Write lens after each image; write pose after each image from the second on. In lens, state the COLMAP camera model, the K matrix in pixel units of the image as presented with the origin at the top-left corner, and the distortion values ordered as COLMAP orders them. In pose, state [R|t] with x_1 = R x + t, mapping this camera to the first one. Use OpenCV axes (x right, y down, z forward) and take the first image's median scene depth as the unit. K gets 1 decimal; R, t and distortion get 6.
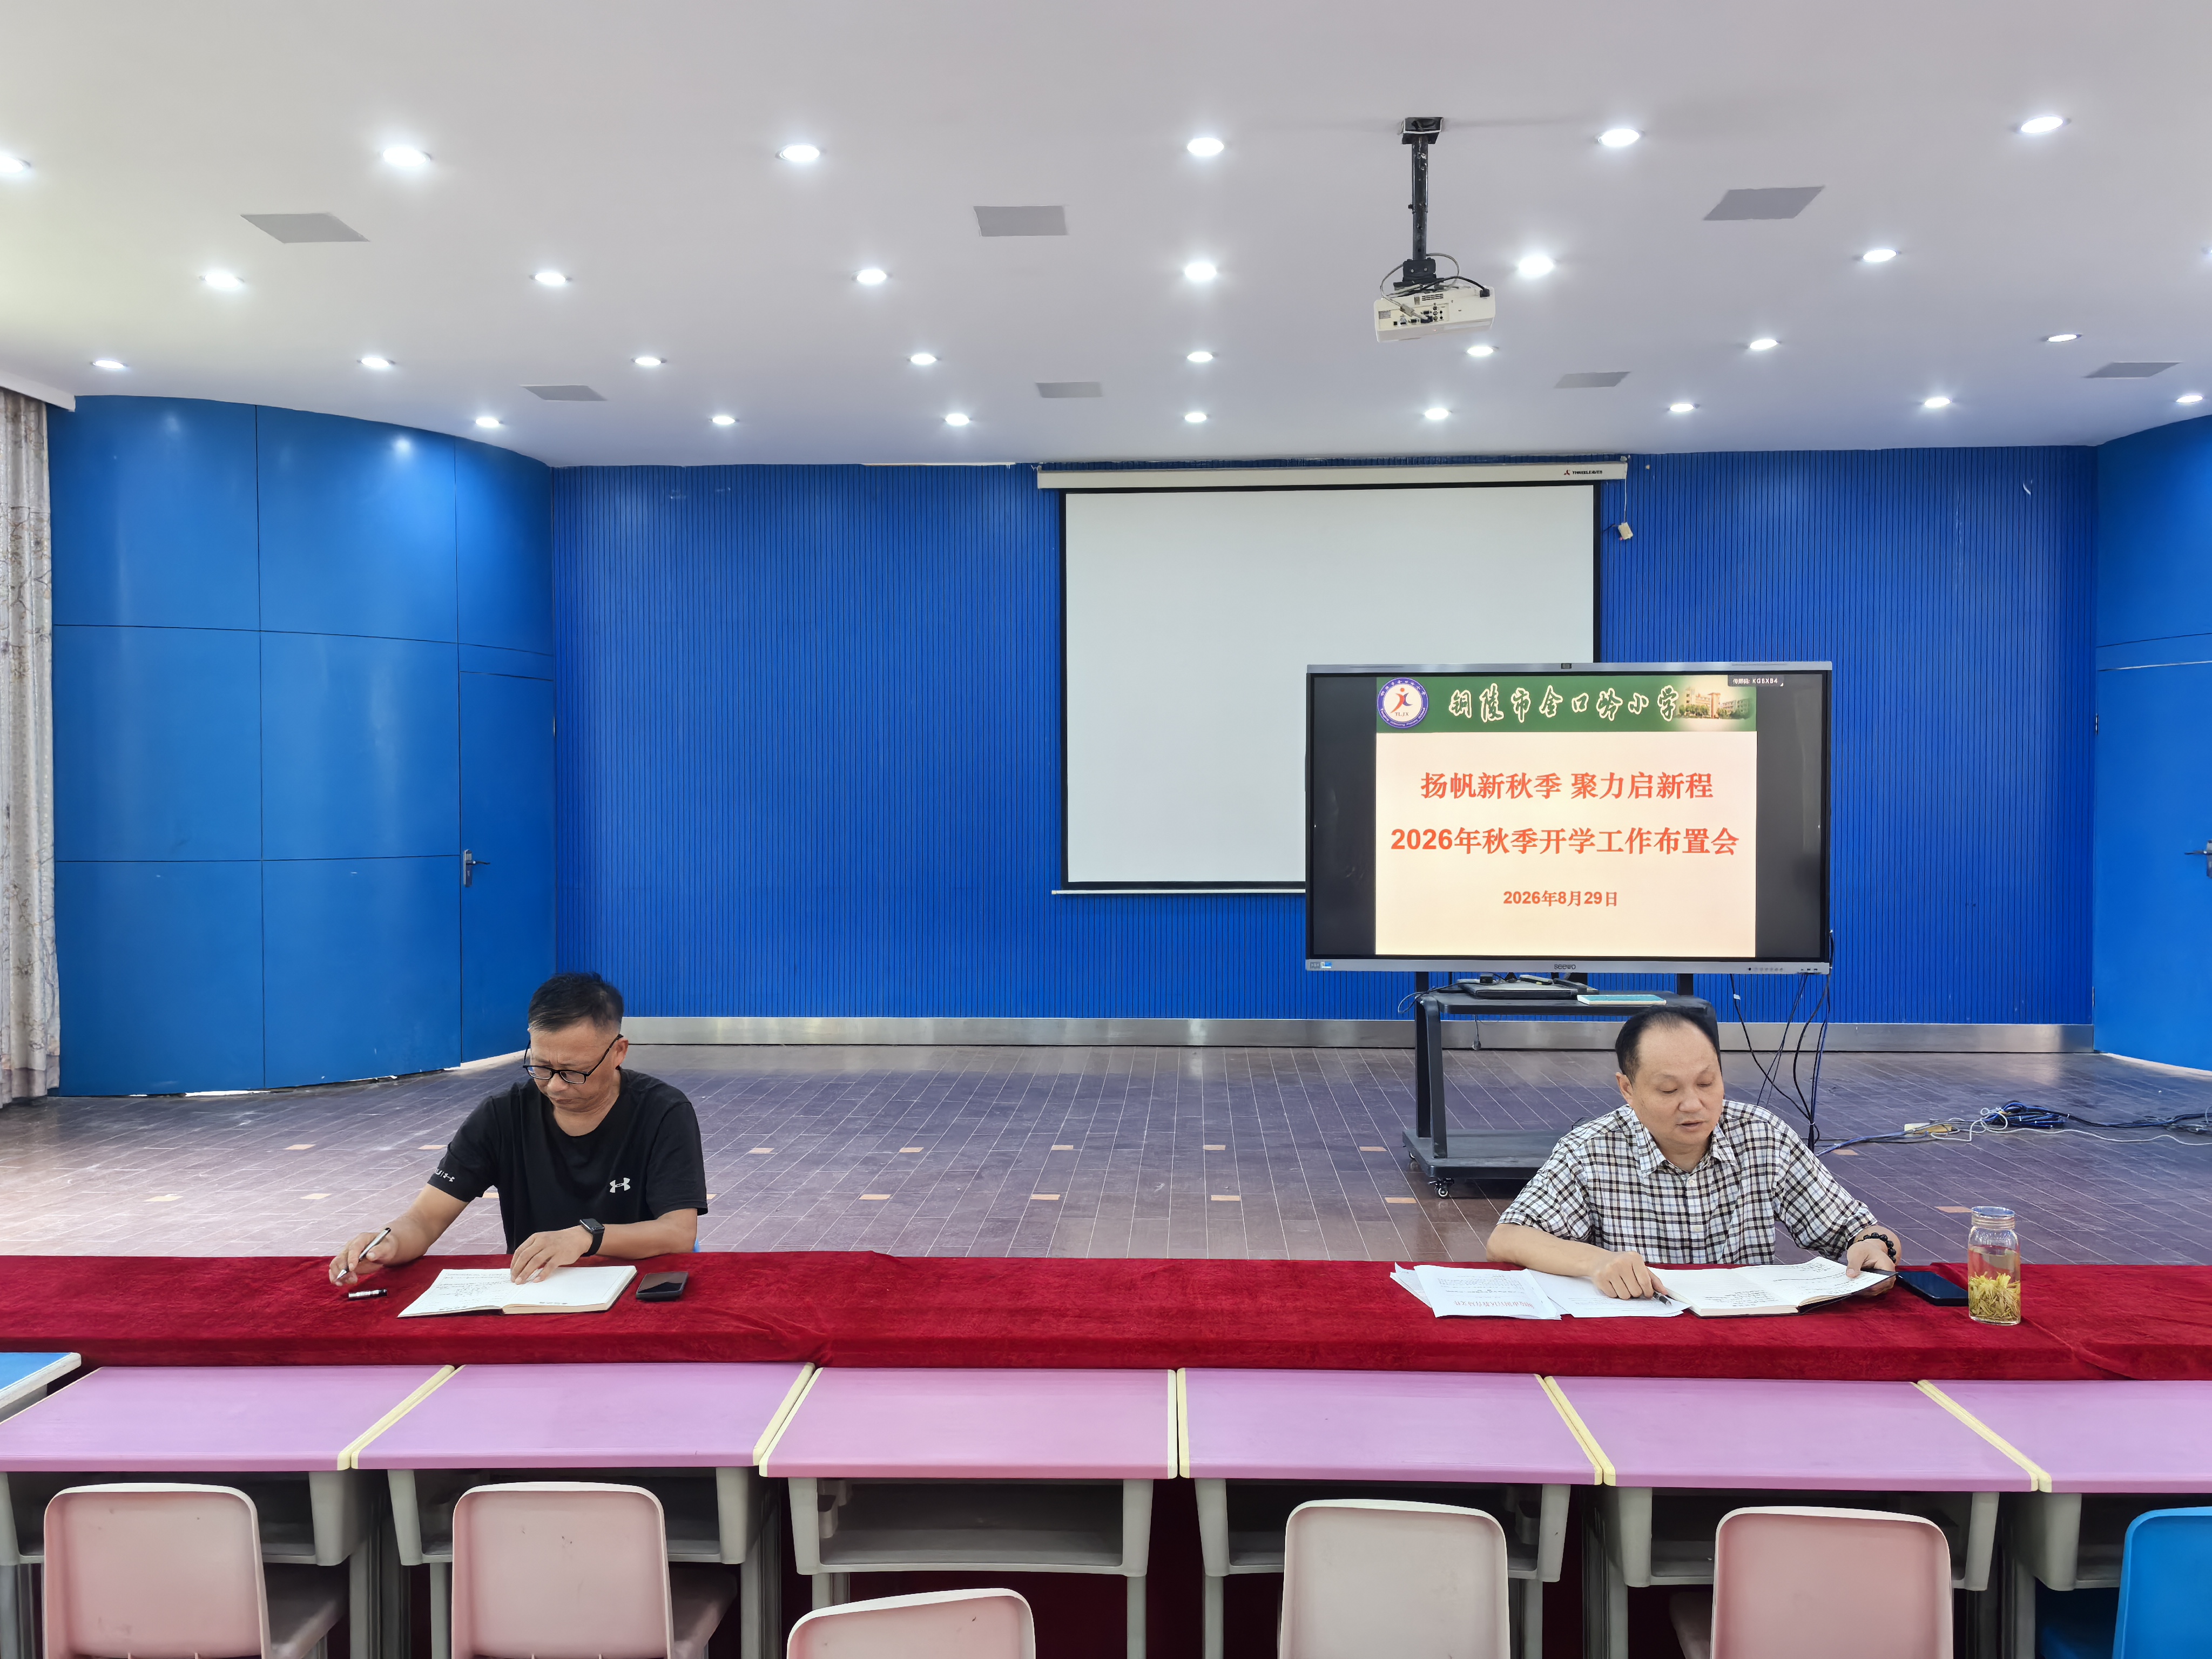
lens RADIAL K [[1749.8, 0, 1103.4], [0, 1749.8, 834.9], [0, 0, 1]] dist [0.085897, -0.104424]
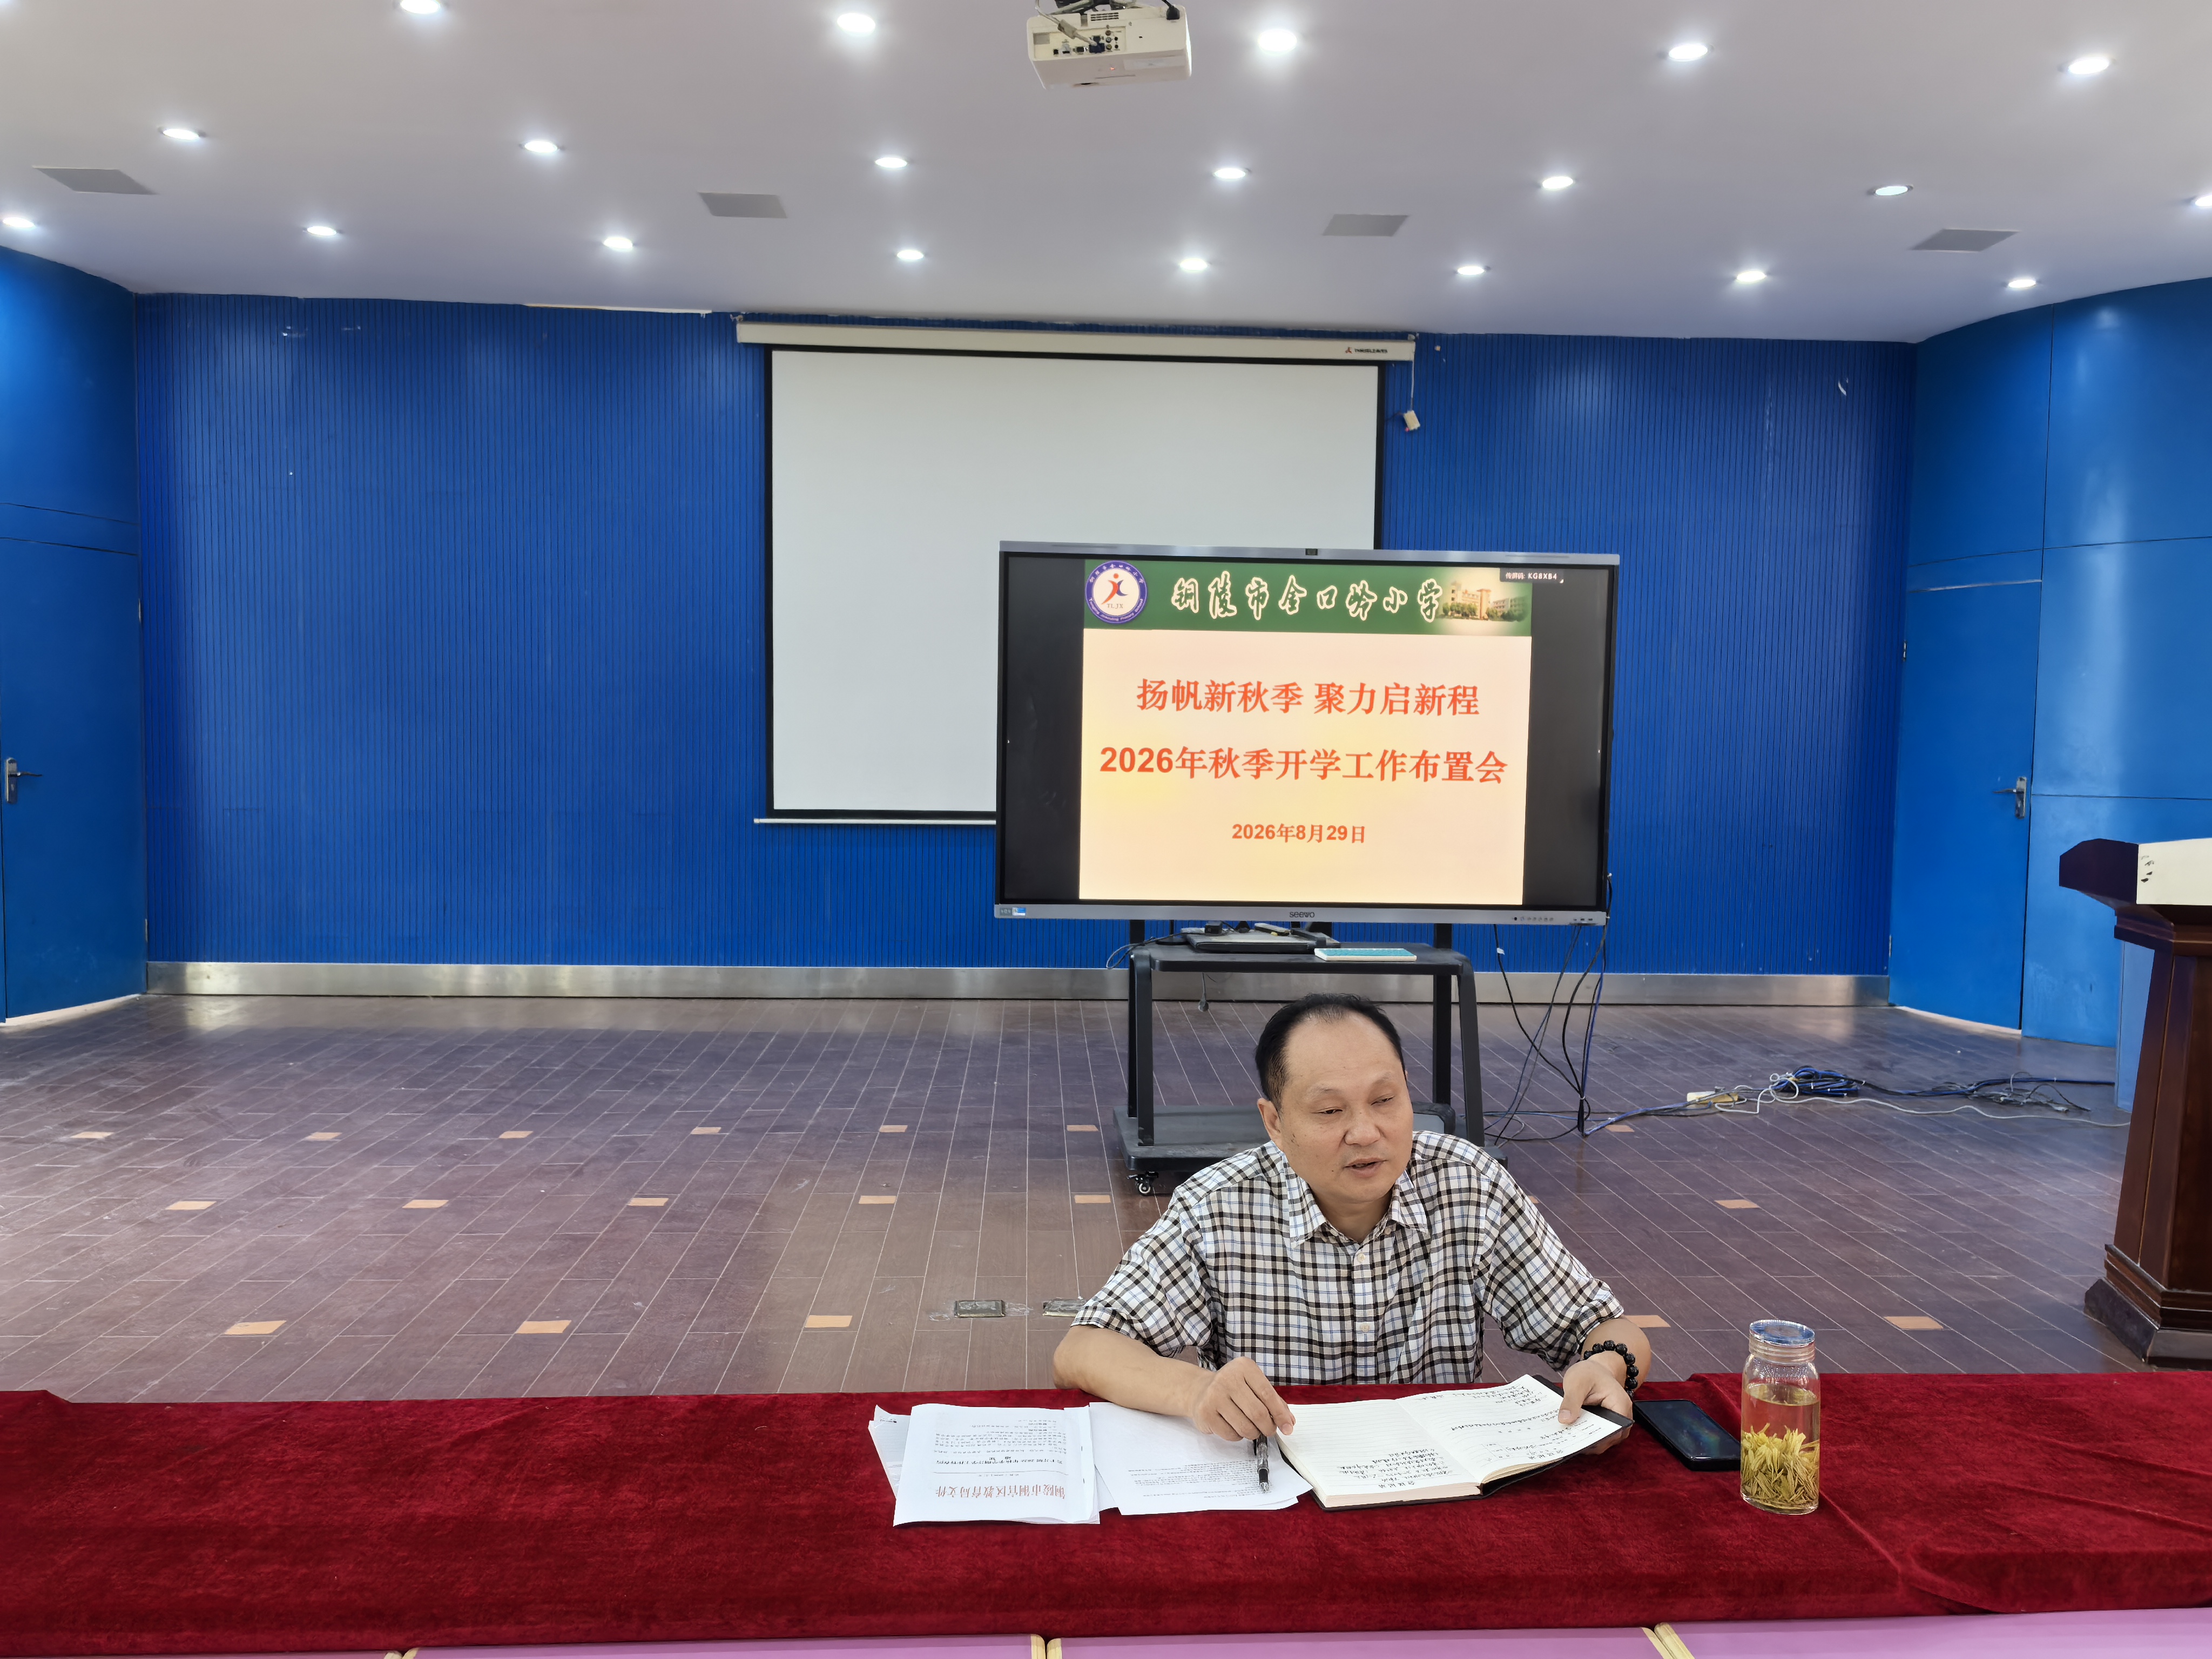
lens RADIAL K [[1749.8, 0, 1120.1], [0, 1749.8, 851.2], [0, 0, 1]] dist [0.085897, -0.104424]
pose [[0.994636, 0.010586, 0.102894, 0.089677], [-0.015528, 0.998758, 0.047346, 0.006452], [-0.102264, -0.048690, 0.993565, 0.182794]]
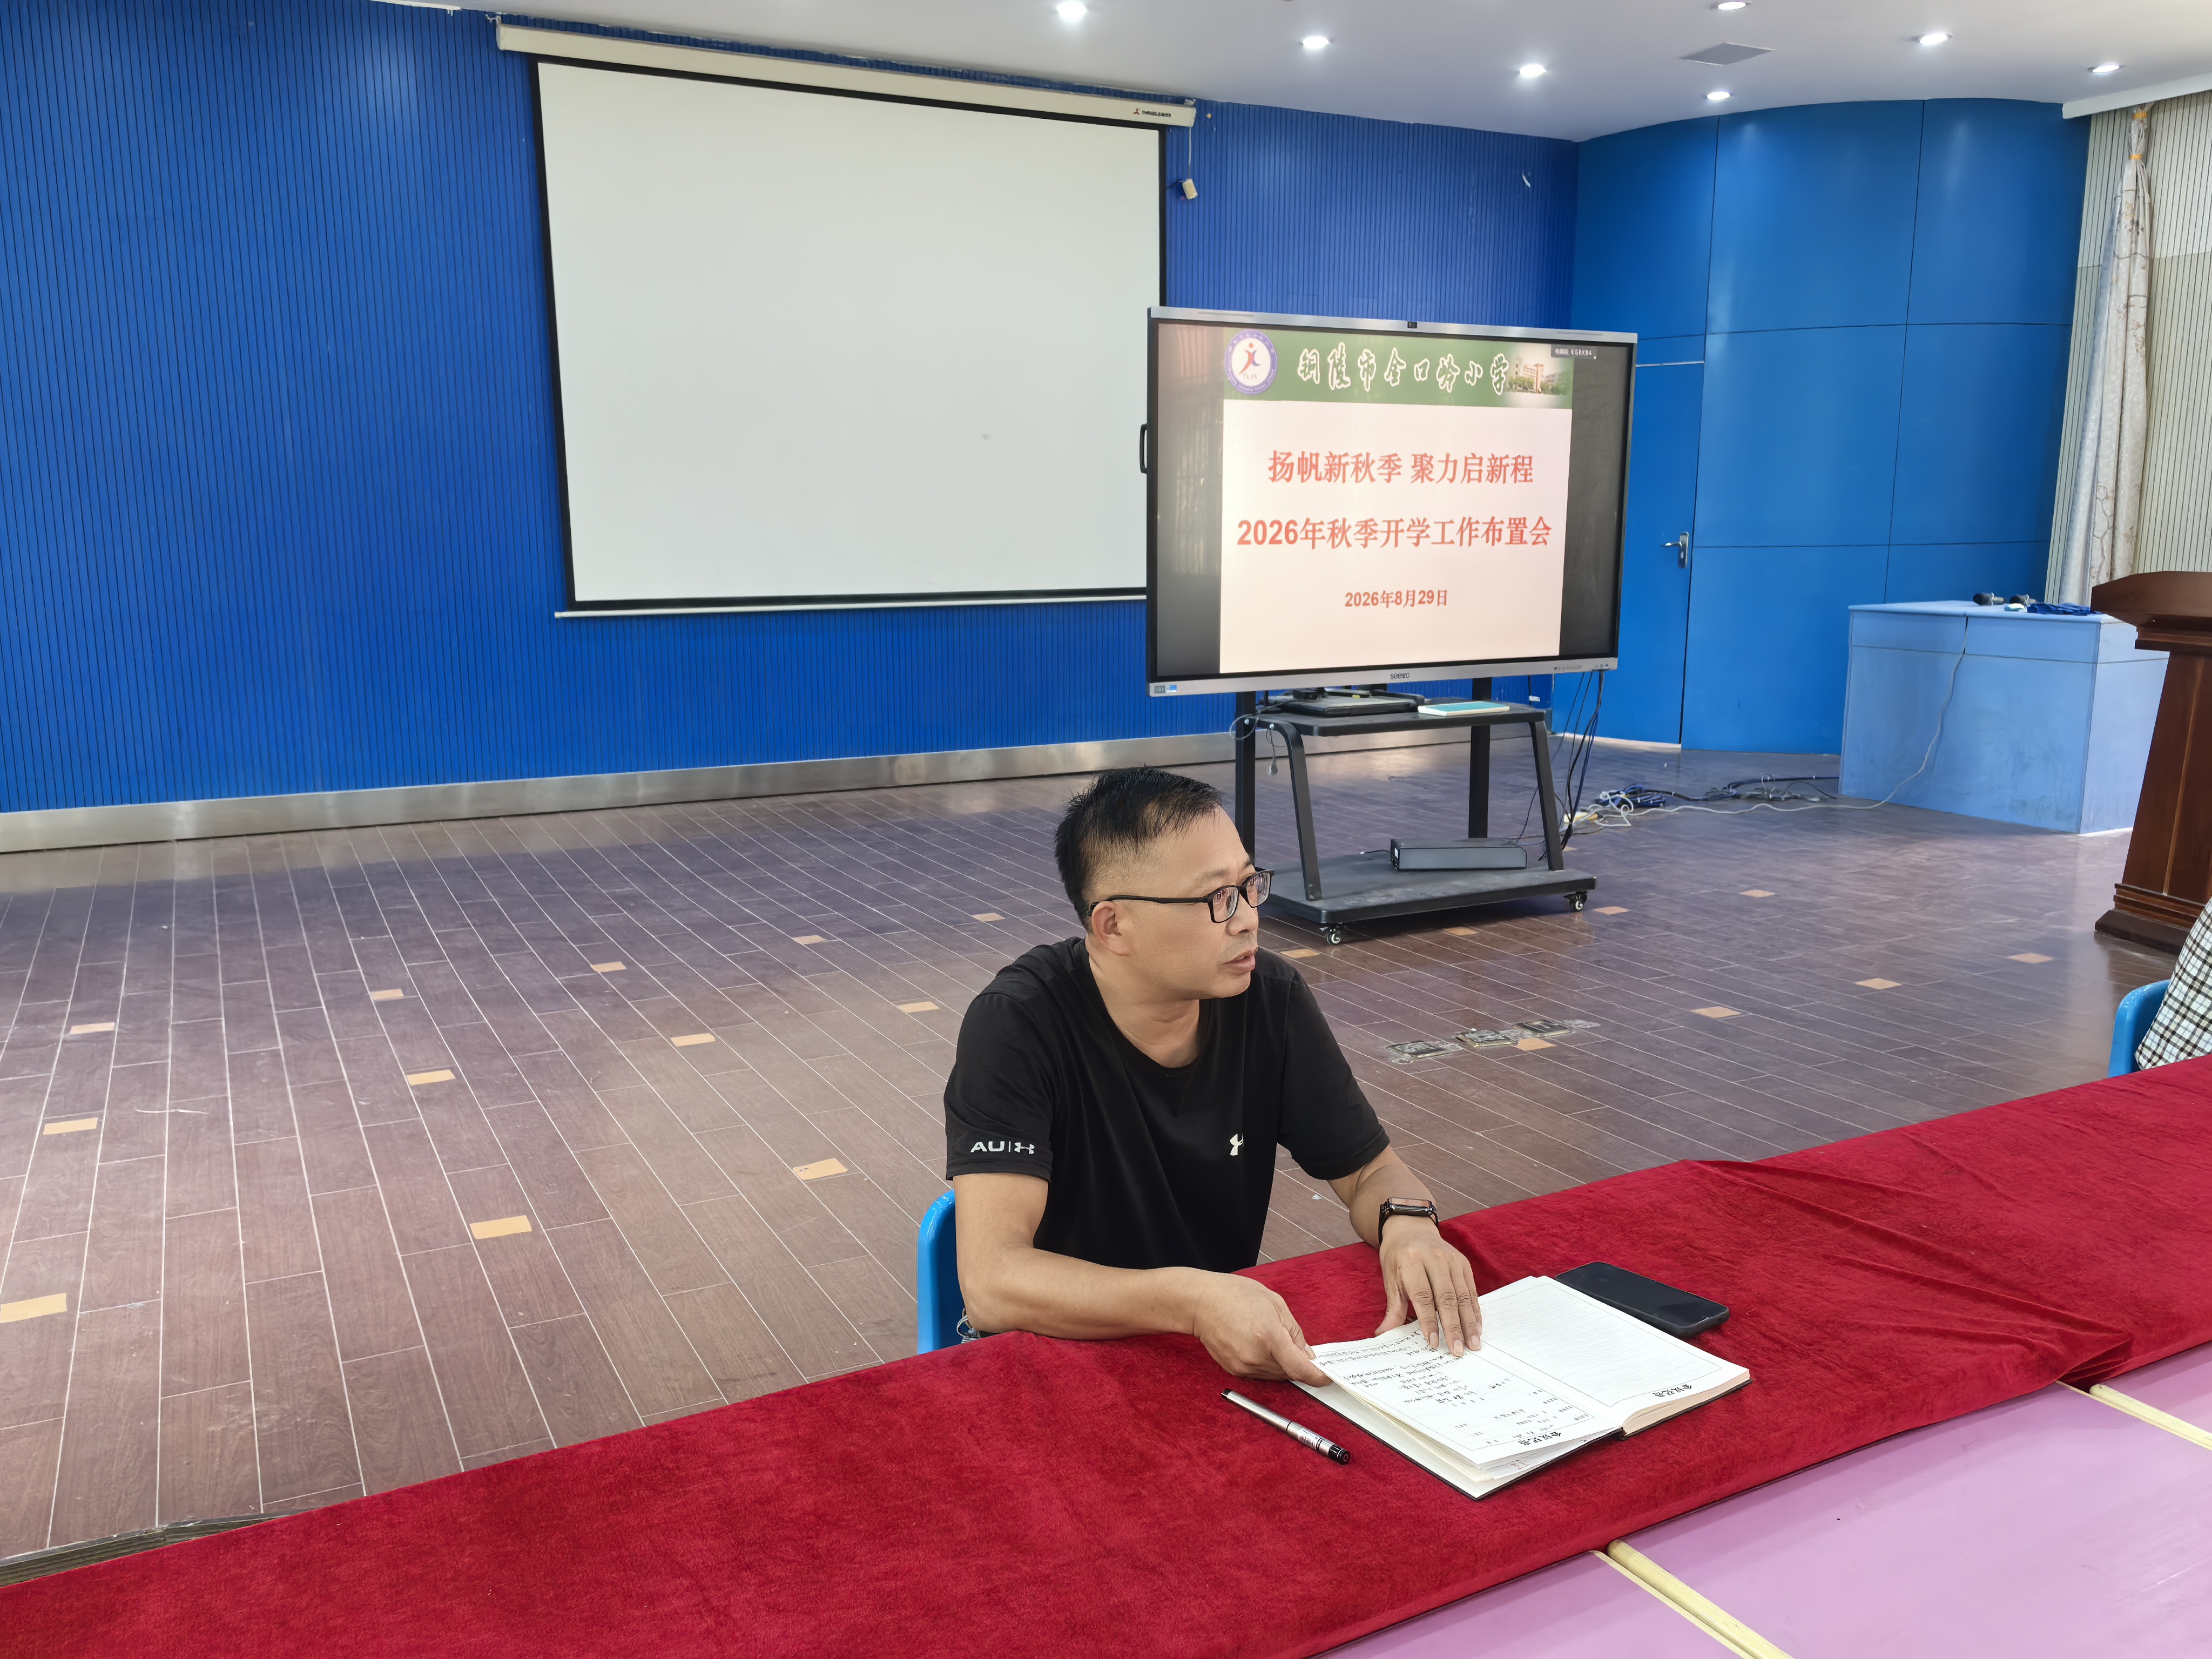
lens RADIAL K [[1749.8, 0, 1107.6], [0, 1749.8, 856.6], [0, 0, 1]] dist [0.085897, -0.104424]
pose [[0.866611, -0.096097, 0.489643, -0.312279], [0.011176, 0.984772, 0.173491, 0.008698], [-0.498859, -0.144877, 0.854488, 0.296171]]
